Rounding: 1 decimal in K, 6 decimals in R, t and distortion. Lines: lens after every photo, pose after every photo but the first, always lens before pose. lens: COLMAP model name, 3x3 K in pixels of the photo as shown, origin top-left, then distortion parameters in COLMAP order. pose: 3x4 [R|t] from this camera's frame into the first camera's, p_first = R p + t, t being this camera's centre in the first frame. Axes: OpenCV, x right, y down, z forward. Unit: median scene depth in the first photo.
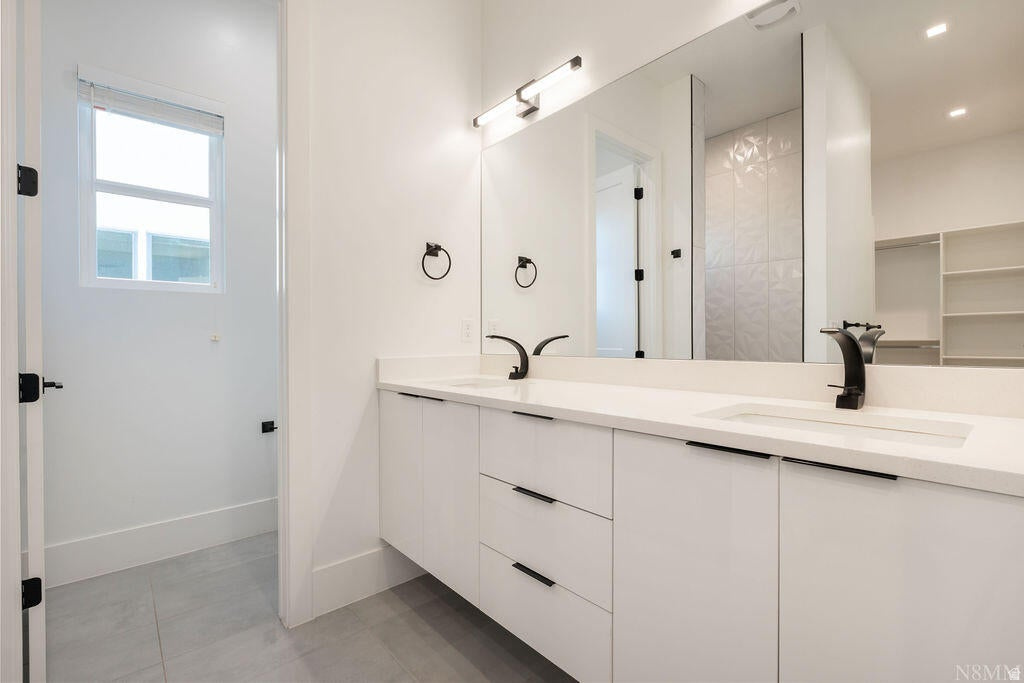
lens RADIAL K [[458.9, 0, 515.1], [0, 458.9, 341.1], [0, 0, 1]] dist [0.000828, 0.000449]
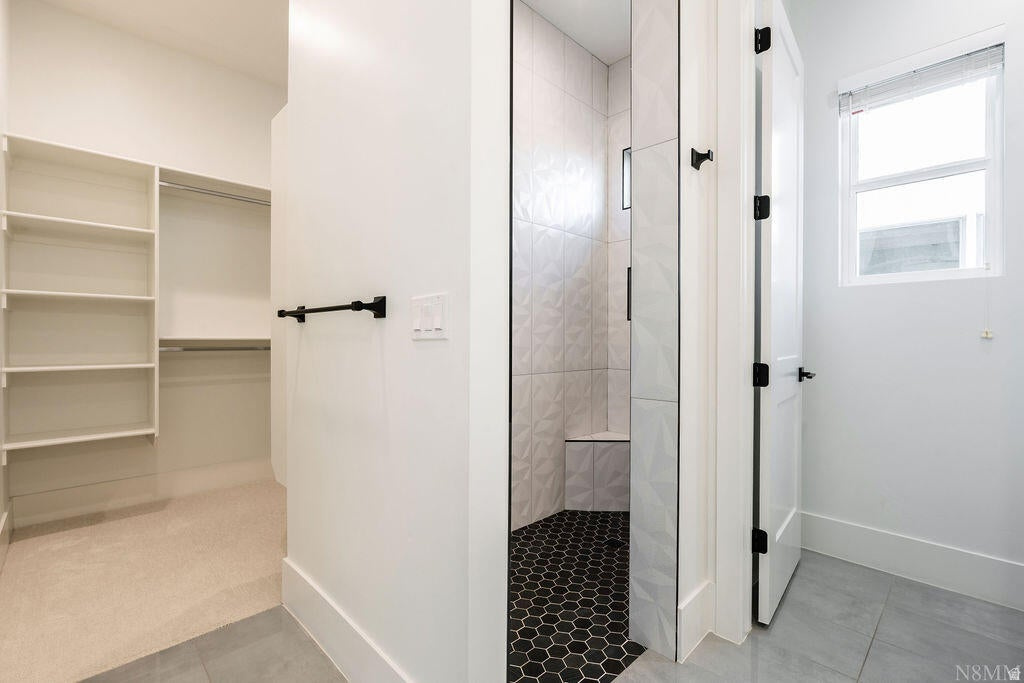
lens RADIAL K [[458.9, 0, 515.0], [0, 458.9, 336.8], [0, 0, 1]] dist [0.000828, 0.000449]
pose [[0.065397, 0.007857, -0.997828, 0.079429], [-0.005001, 0.999959, 0.007546, -0.005098], [0.997847, 0.004497, 0.065434, 0.158284]]
